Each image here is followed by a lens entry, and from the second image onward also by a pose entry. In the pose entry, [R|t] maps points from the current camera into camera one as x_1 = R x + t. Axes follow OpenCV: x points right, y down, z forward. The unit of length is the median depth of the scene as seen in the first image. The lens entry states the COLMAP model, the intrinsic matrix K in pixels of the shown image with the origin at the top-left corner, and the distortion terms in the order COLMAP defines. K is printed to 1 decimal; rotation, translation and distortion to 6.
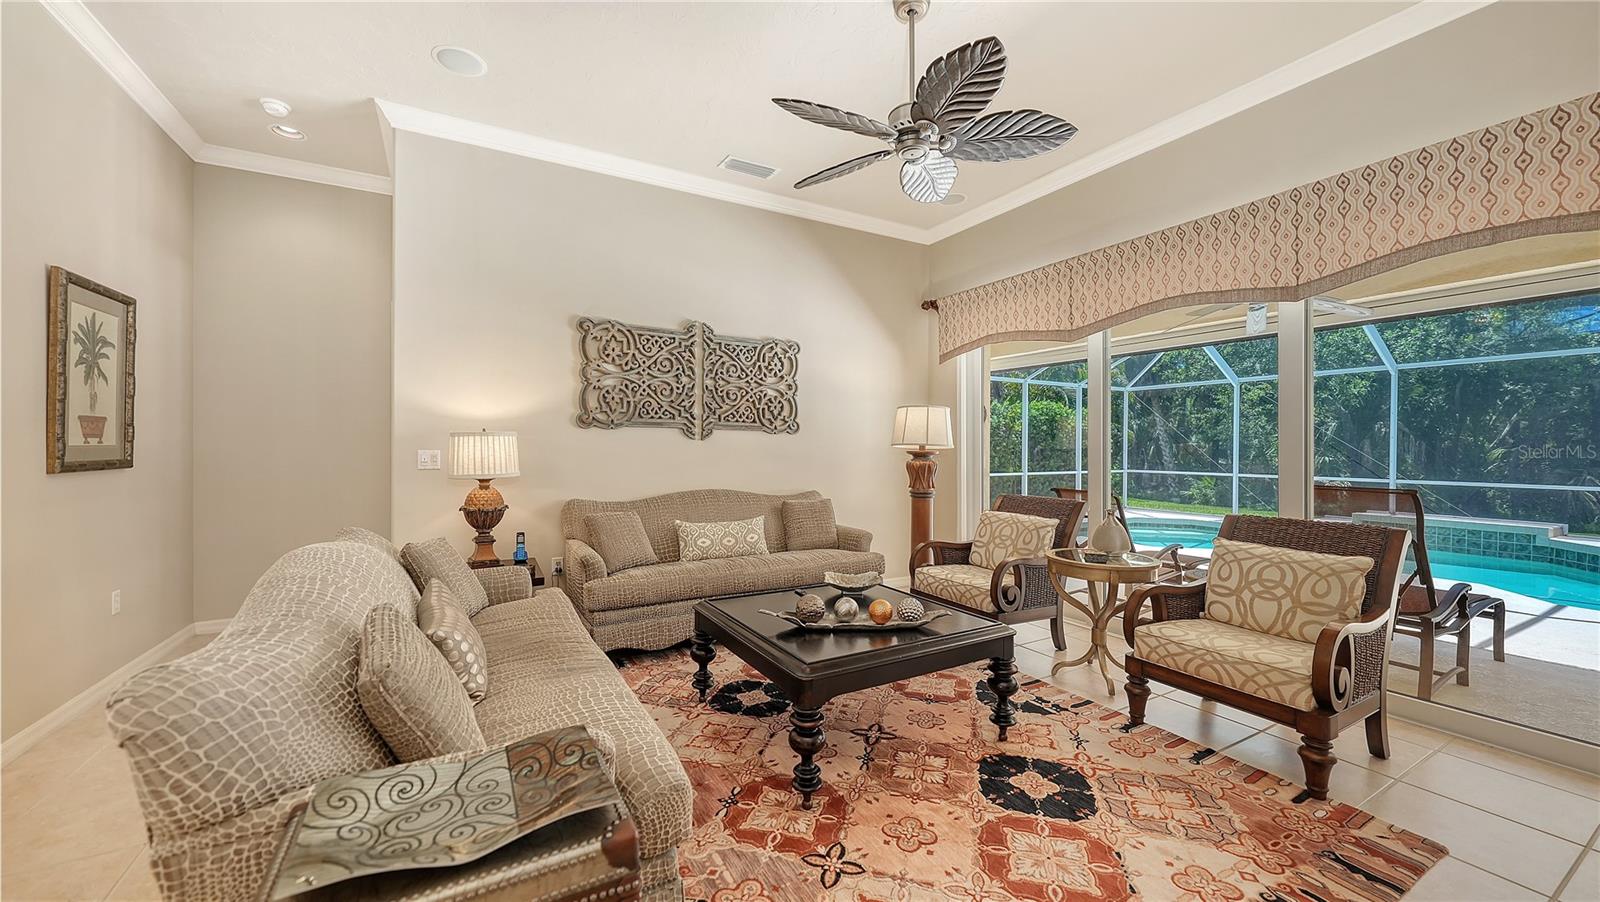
lens RADIAL K [[591.8, 0, 798.0], [0, 591.8, 444.6], [0, 0, 1]] dist [-0.001323, 0.000217]
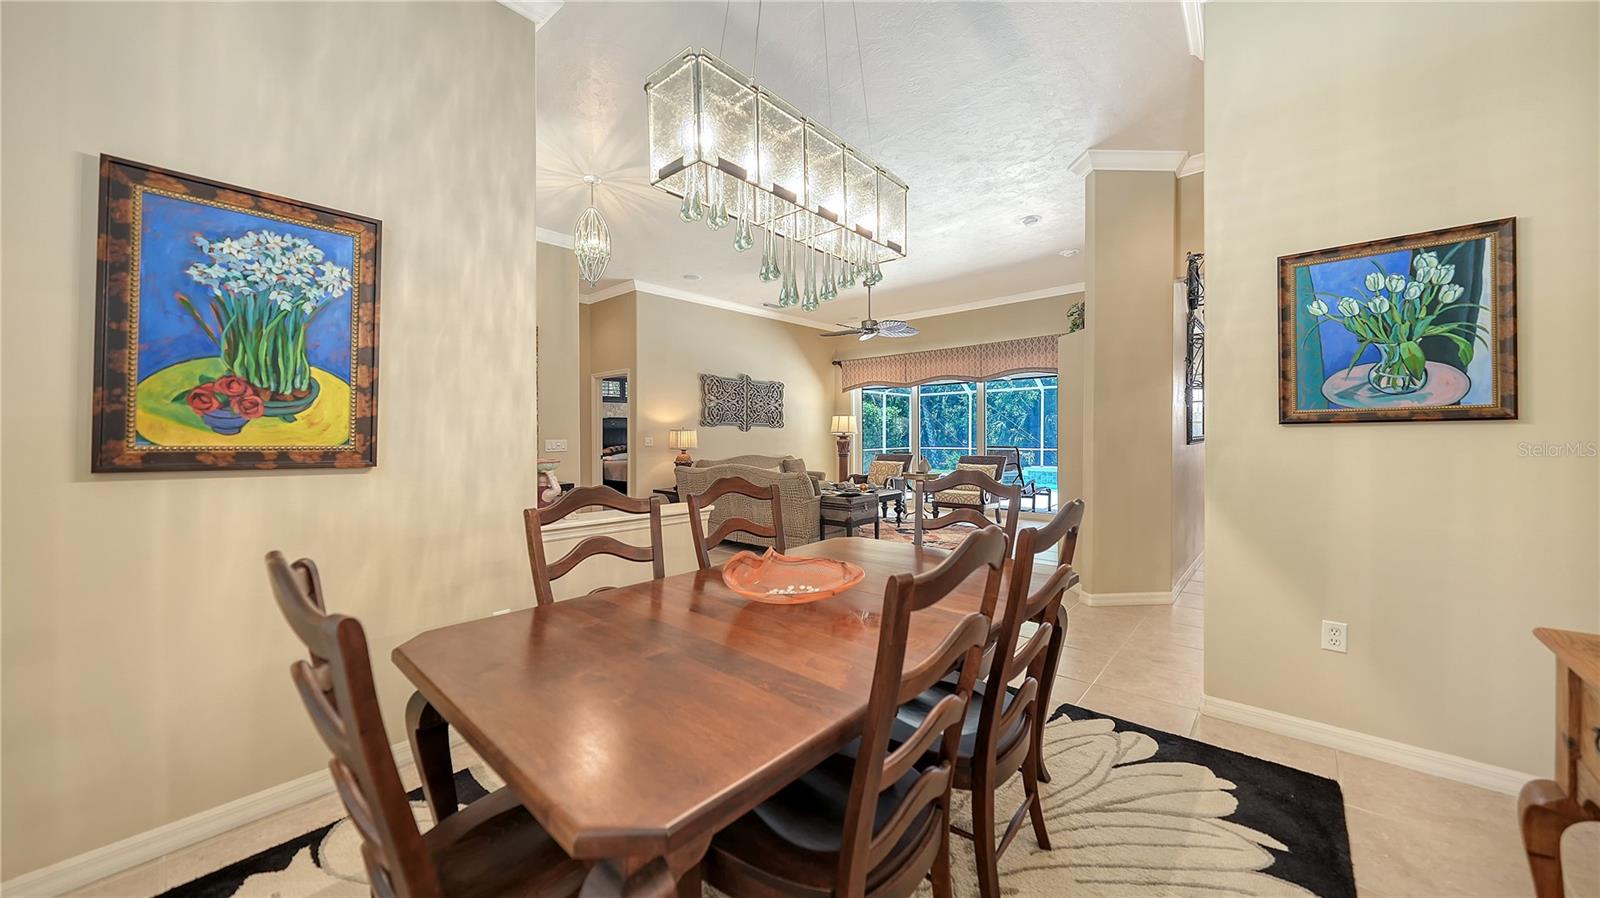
lens RADIAL K [[558.0, 0, 799.3], [0, 558.0, 439.5], [0, 0, 1]] dist [-0.001700, -0.000417]
pose [[0.945331, -0.013575, 0.325830, -0.596651], [0.009130, 0.999843, 0.015166, -0.007242], [-0.325984, -0.011362, 0.945307, -0.866668]]
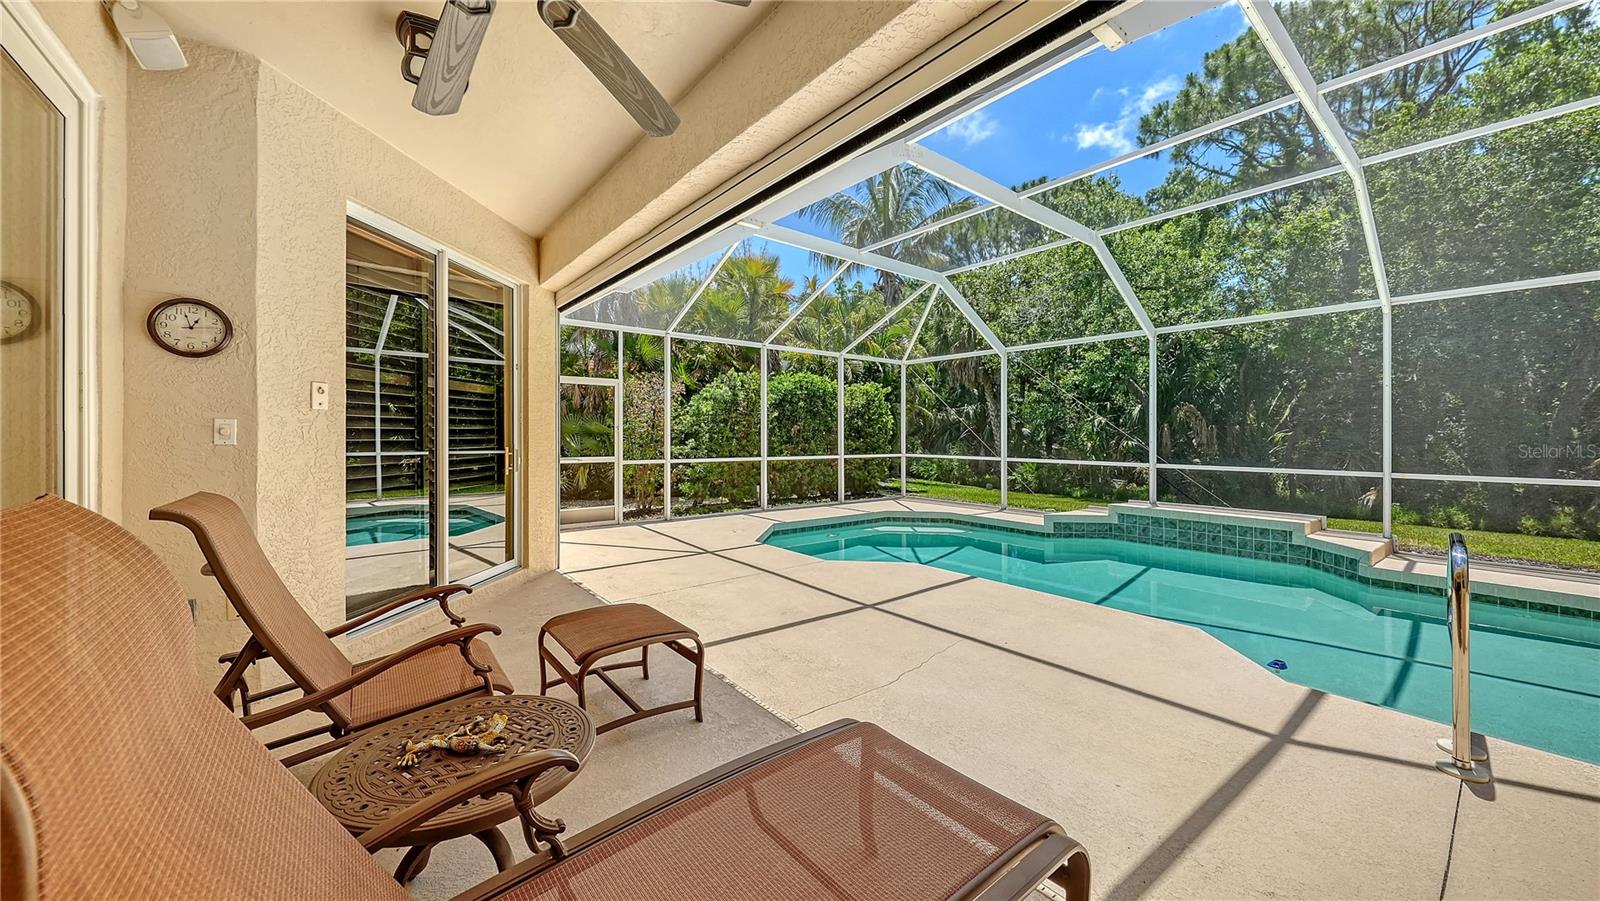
lens RADIAL K [[558.6, 0, 797.3], [0, 558.6, 431.3], [0, 0, 1]] dist [-0.004651, -0.000258]
pose [[0.990127, -0.000430, 0.140169, 0.862483], [0.001031, 0.999991, -0.004215, 0.035535], [-0.140166, 0.004318, 0.990119, 0.623993]]
